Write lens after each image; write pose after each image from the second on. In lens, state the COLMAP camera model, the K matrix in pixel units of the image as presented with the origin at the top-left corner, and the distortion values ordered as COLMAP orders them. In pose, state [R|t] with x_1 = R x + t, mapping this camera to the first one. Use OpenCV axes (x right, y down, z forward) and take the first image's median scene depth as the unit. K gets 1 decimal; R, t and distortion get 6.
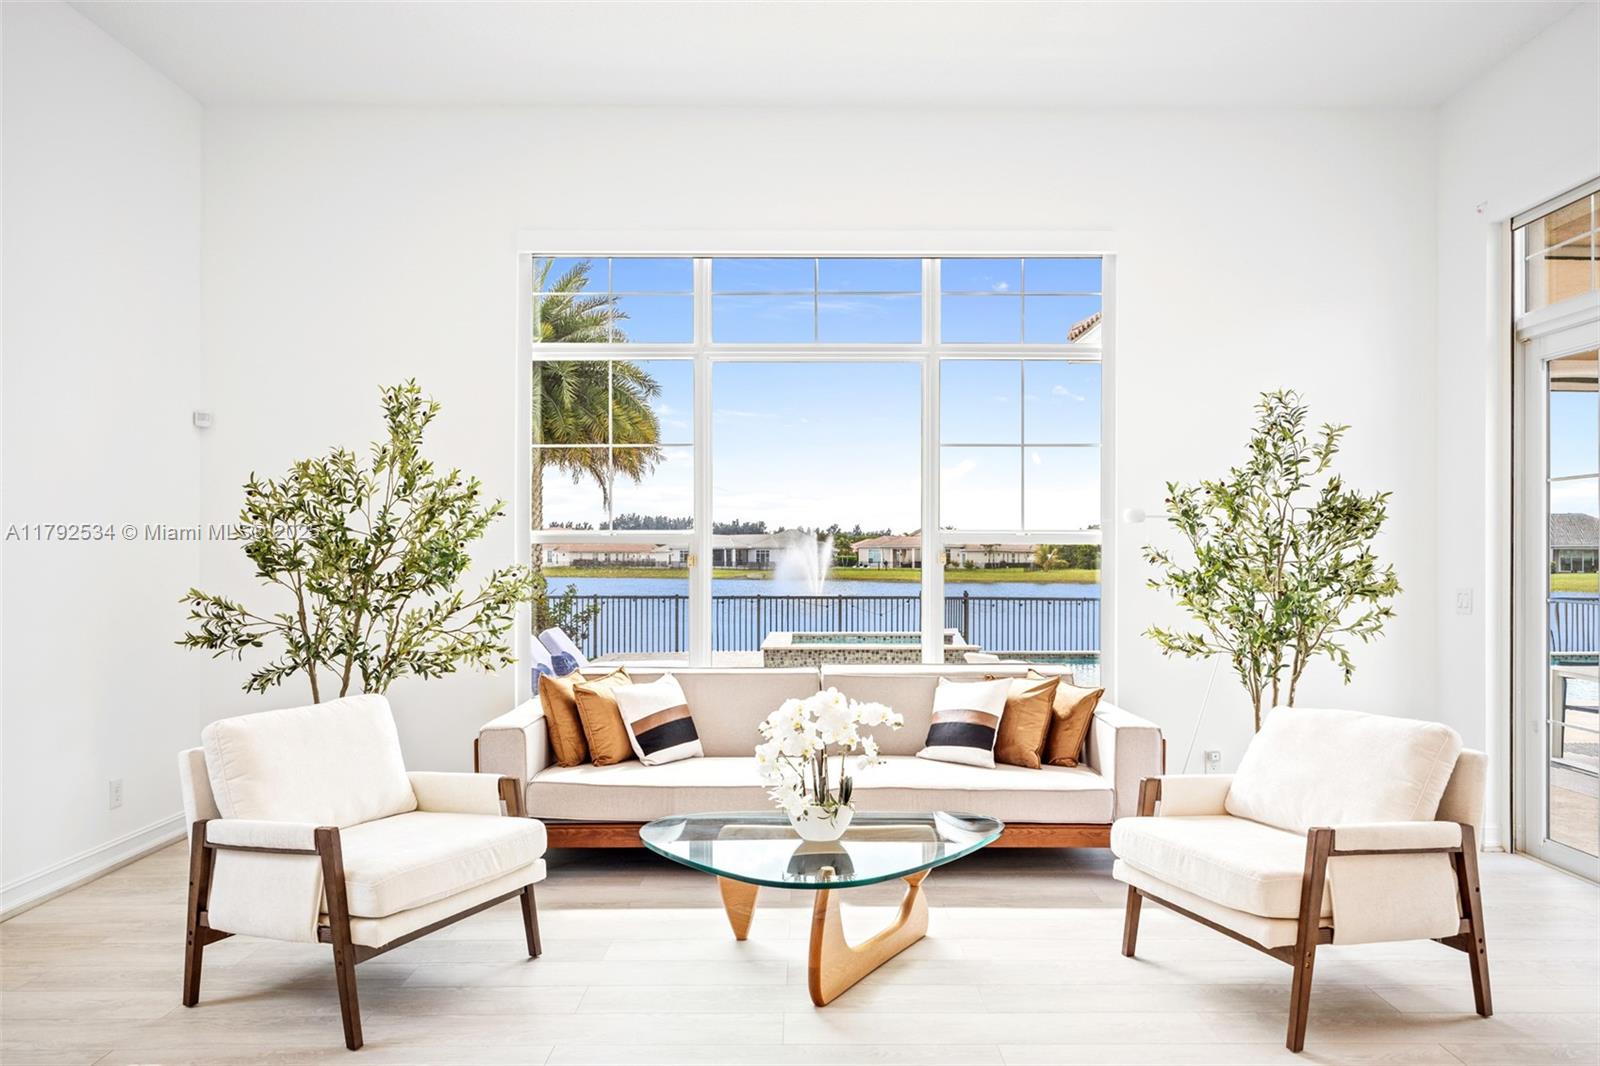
lens RADIAL K [[1077.4, 0, 801.4], [0, 1077.4, 542.8], [0, 0, 1]] dist [0.000595, 0.000849]
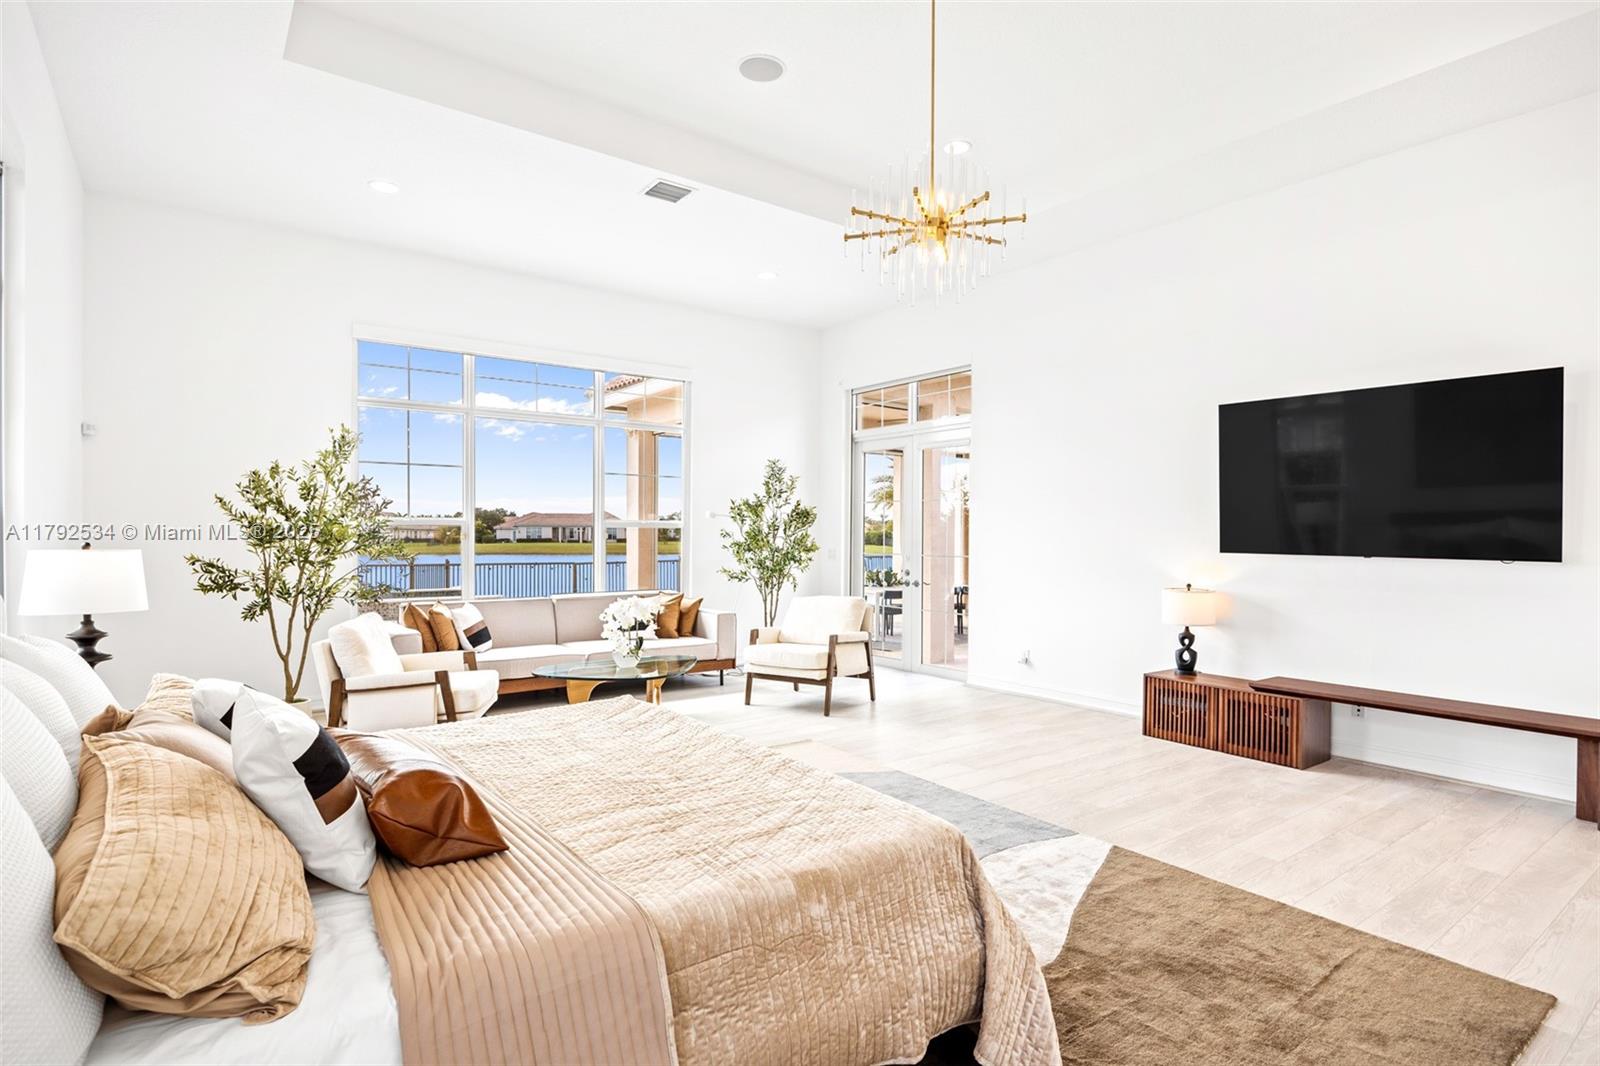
lens RADIAL K [[829.7, 0, 800.0], [0, 829.7, 533.0], [0, 0, 1]] dist [-0.012469, 0.000196]
pose [[0.800818, 0.004159, 0.598893, -0.543623], [-0.011262, 0.999904, 0.008114, -0.005514], [-0.598801, -0.013243, 0.800788, -0.403598]]
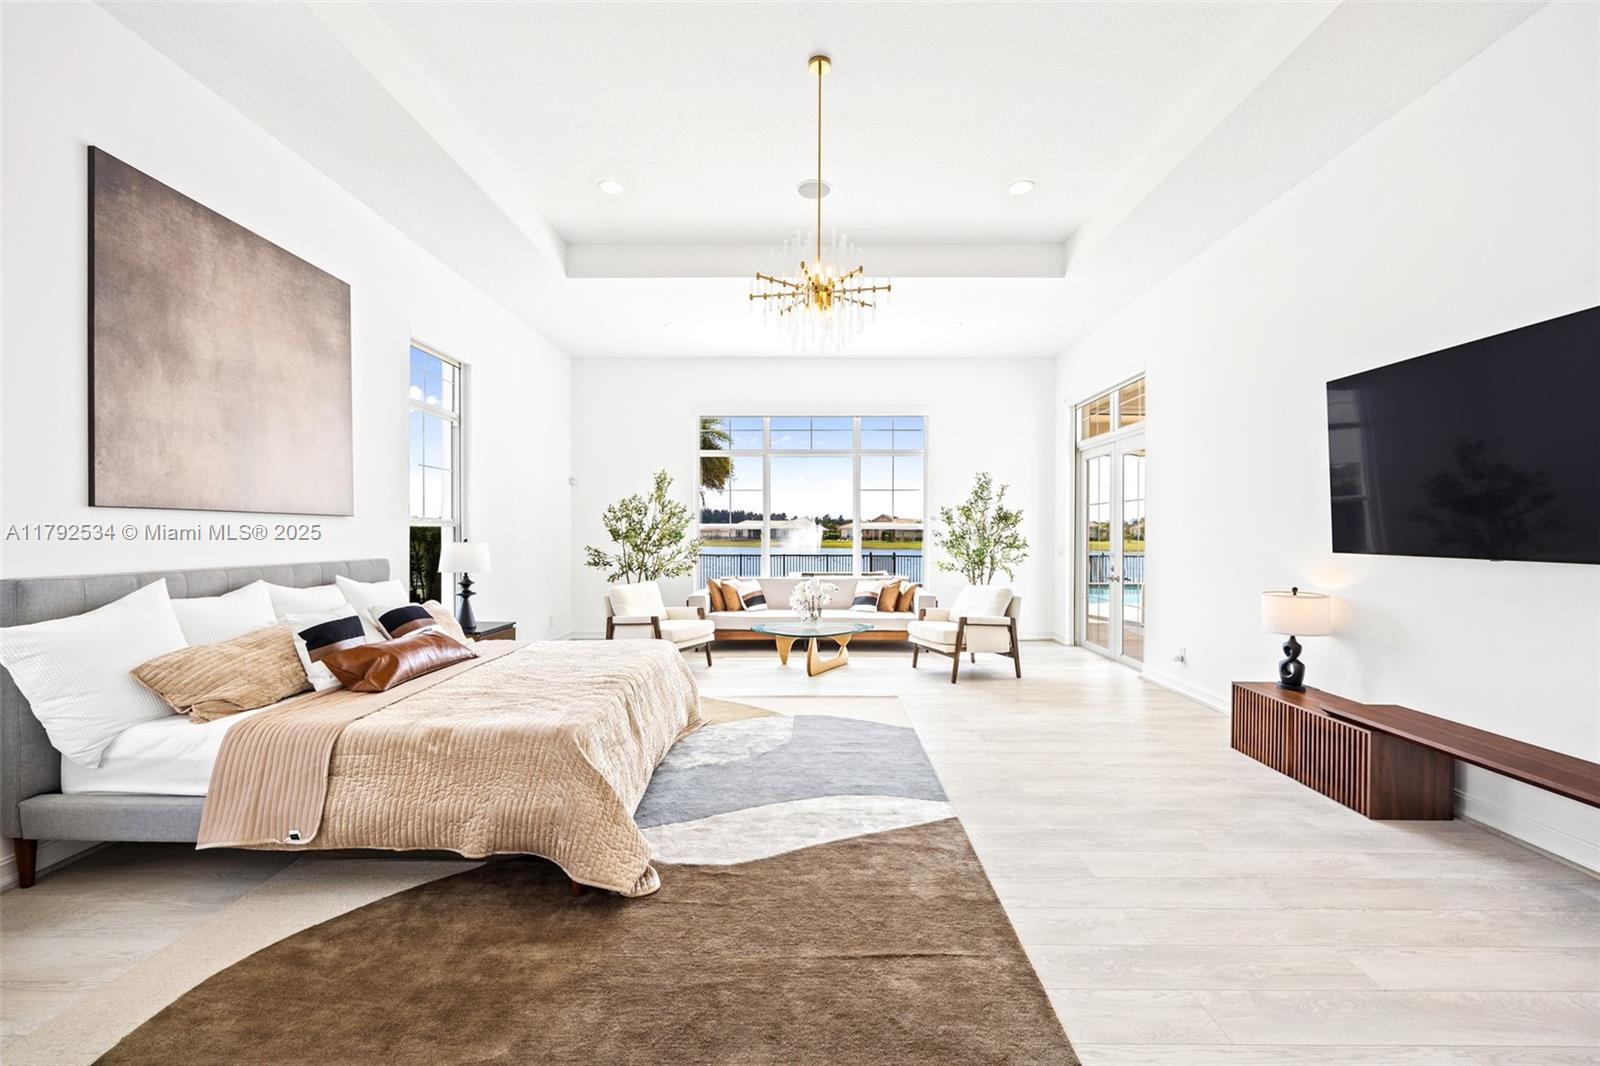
lens RADIAL K [[645.1, 0, 795.5], [0, 645.1, 528.1], [0, 0, 1]] dist [-0.002997, 0.000021]
pose [[0.999815, 0.000144, -0.019256, 0.006922], [-0.000065, 0.999992, 0.004105, -0.008629], [0.019256, -0.004103, 0.999806, -0.626895]]
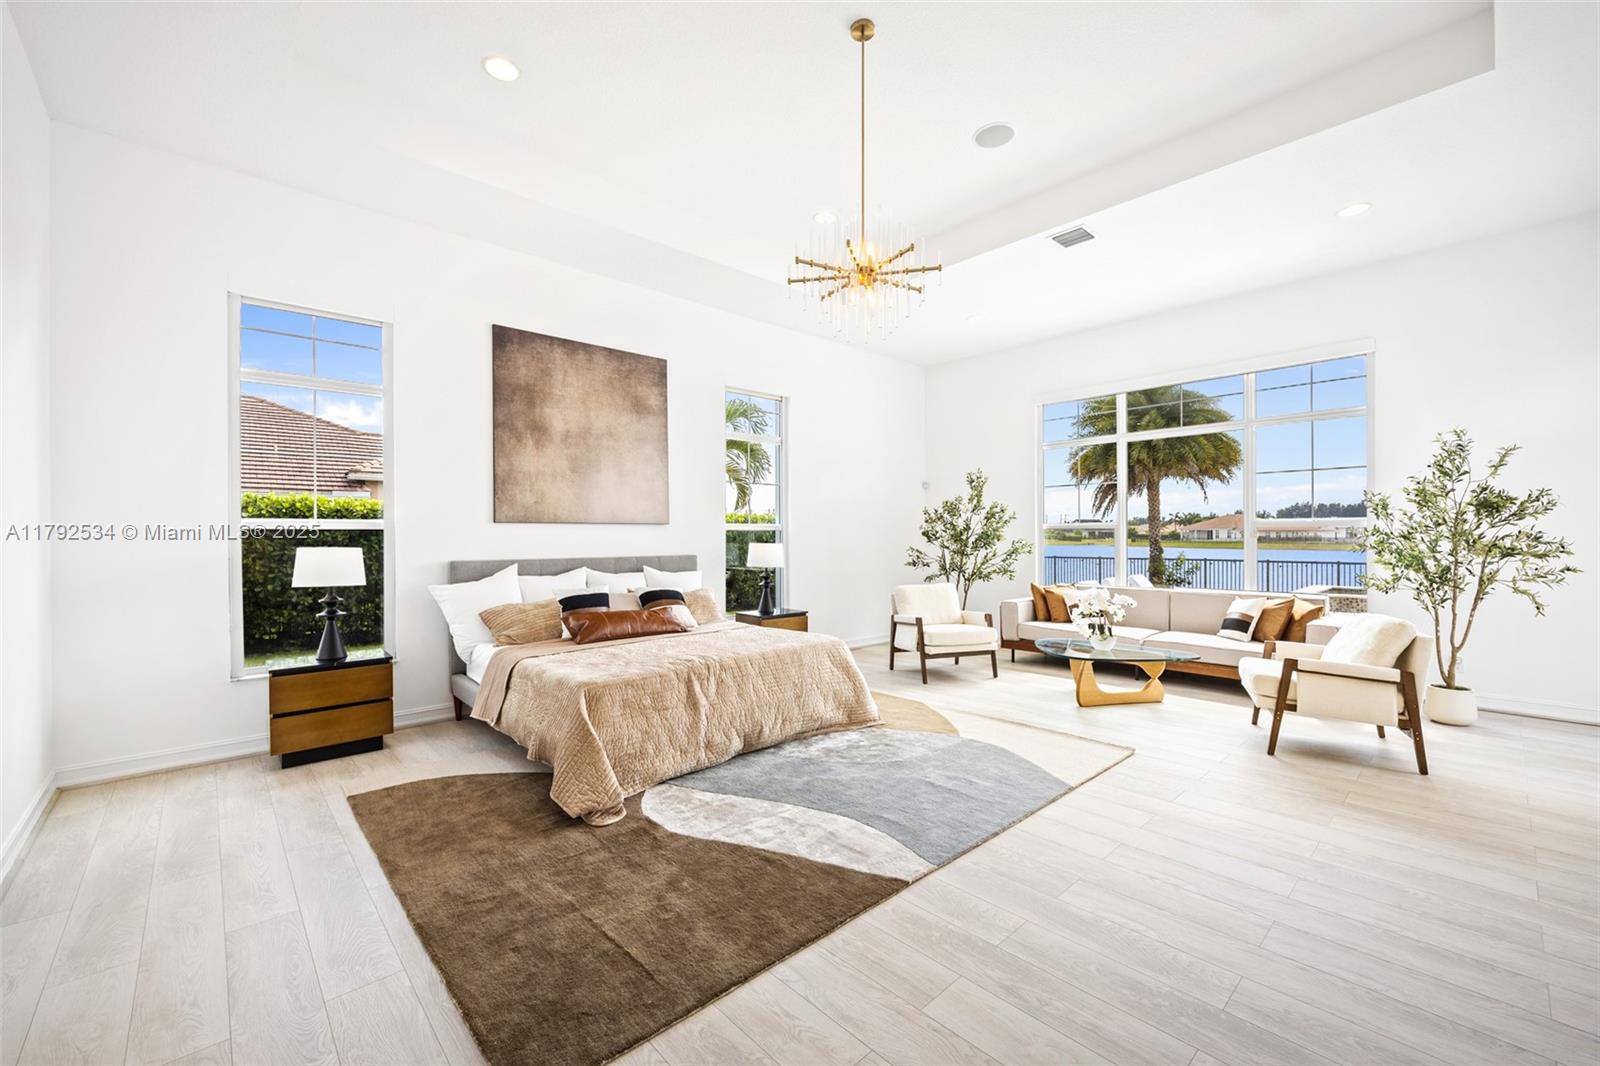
lens RADIAL K [[645.1, 0, 795.5], [0, 645.1, 528.1], [0, 0, 1]] dist [-0.002997, 0.000021]
pose [[0.672145, -0.013522, -0.740296, 0.500294], [0.014658, 0.999880, -0.004954, -0.003597], [0.740275, -0.007521, 0.672263, -0.393300]]
